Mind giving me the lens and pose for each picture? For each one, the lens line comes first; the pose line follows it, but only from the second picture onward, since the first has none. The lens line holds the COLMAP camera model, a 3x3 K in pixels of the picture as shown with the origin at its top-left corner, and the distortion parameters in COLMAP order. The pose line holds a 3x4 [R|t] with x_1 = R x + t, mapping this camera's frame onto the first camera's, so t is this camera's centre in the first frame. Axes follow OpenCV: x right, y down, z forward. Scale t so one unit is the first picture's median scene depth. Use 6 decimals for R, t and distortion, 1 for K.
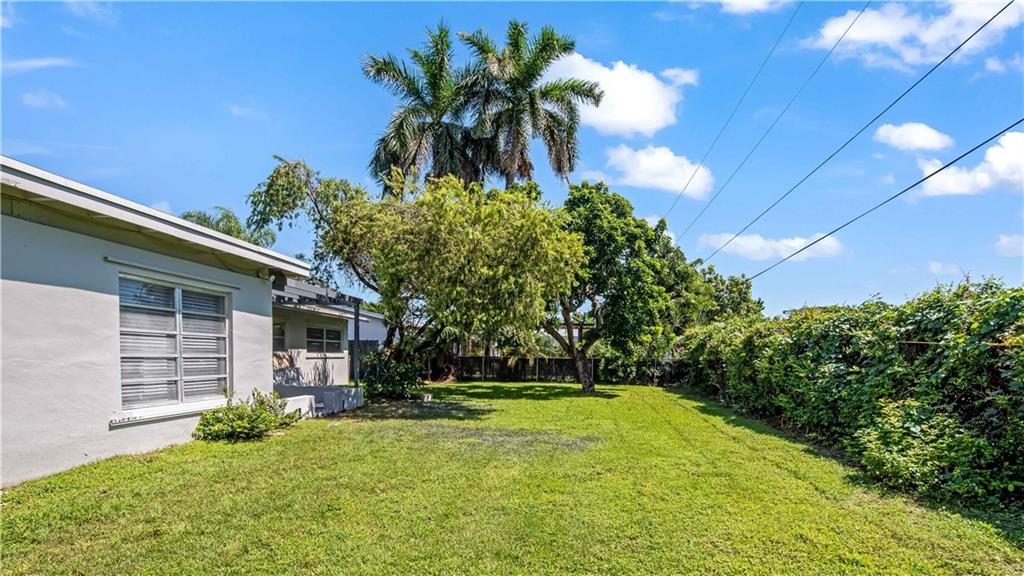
lens RADIAL K [[458.3, 0, 509.6], [0, 458.3, 284.0], [0, 0, 1]] dist [-0.043836, 0.009540]
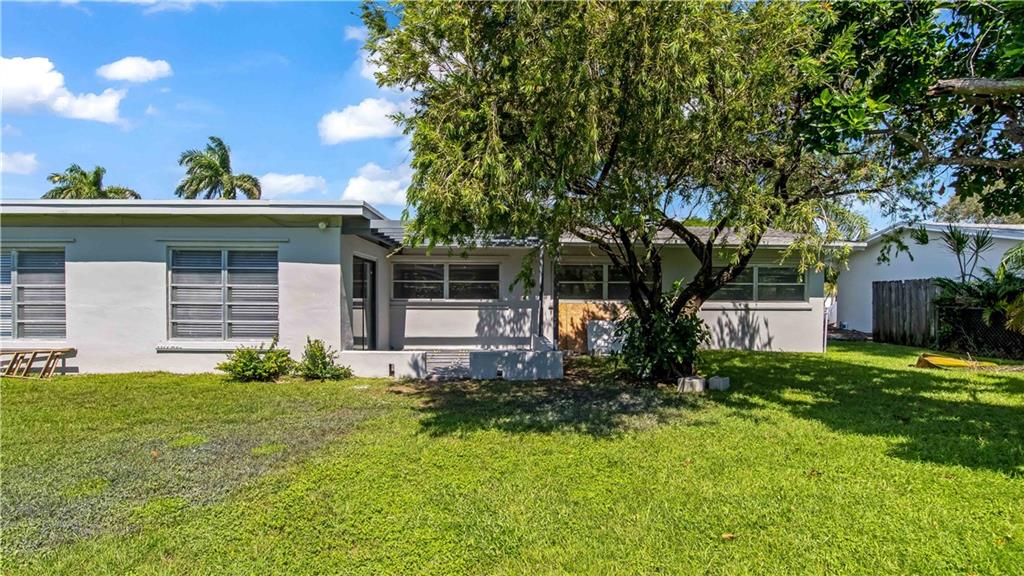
lens RADIAL K [[458.3, 0, 509.6], [0, 458.3, 284.0], [0, 0, 1]] dist [-0.043836, 0.009540]
pose [[0.166108, -0.052983, -0.984683, 0.635863], [0.150860, 0.988166, -0.027721, 0.261601], [0.974500, -0.143944, 0.172136, 1.568043]]
